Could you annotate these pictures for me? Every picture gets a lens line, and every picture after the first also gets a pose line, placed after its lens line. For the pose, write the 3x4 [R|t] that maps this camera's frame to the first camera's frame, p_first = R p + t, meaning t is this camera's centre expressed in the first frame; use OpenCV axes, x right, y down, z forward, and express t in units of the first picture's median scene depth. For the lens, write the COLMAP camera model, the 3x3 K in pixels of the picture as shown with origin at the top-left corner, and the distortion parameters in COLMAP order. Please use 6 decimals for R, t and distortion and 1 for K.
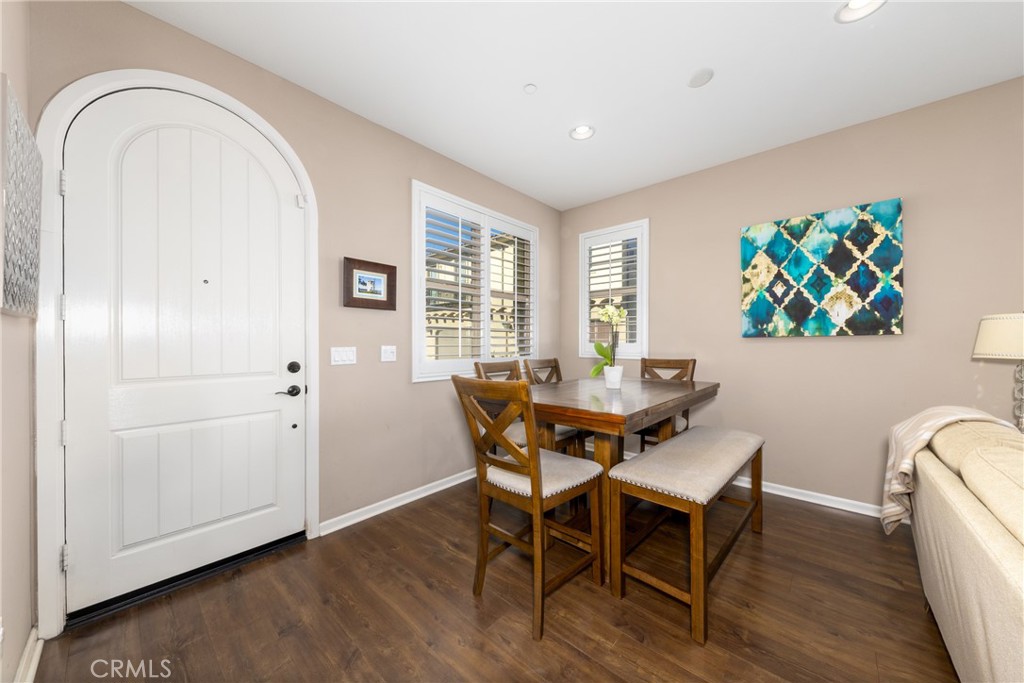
lens RADIAL K [[354.3, 0, 505.0], [0, 354.3, 341.7], [0, 0, 1]] dist [0.002979, 0.000119]
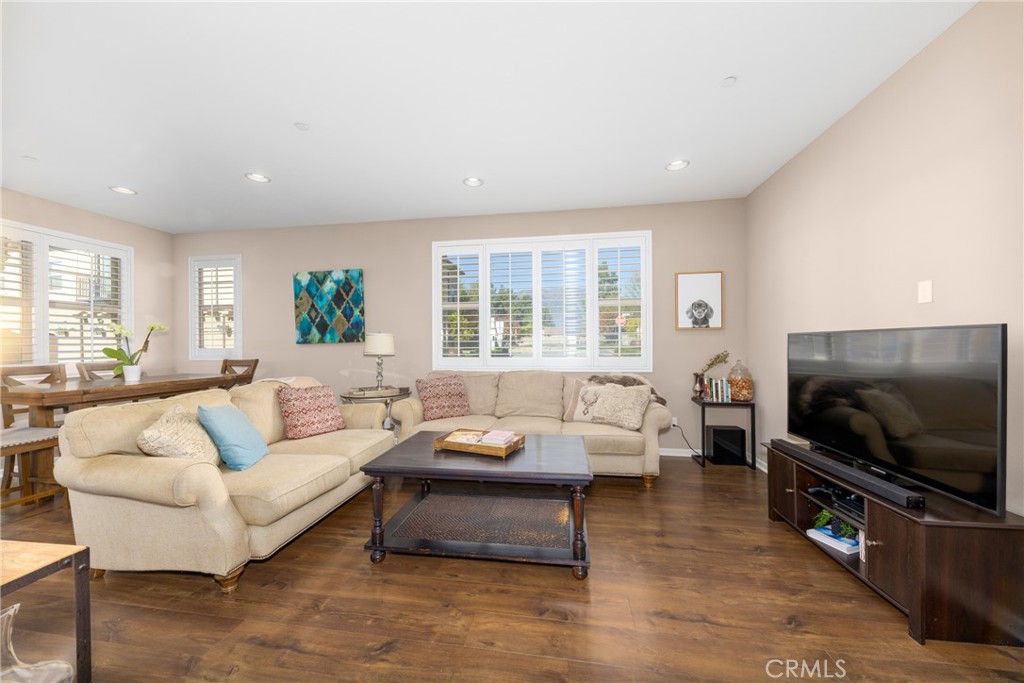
lens RADIAL K [[354.3, 0, 514.9], [0, 354.3, 341.8], [0, 0, 1]] dist [0.002979, 0.000119]
pose [[0.820613, -0.001738, 0.571481, 0.638630], [0.008316, 0.999926, -0.008900, 0.001142], [-0.571424, 0.012056, 0.820567, -0.898565]]
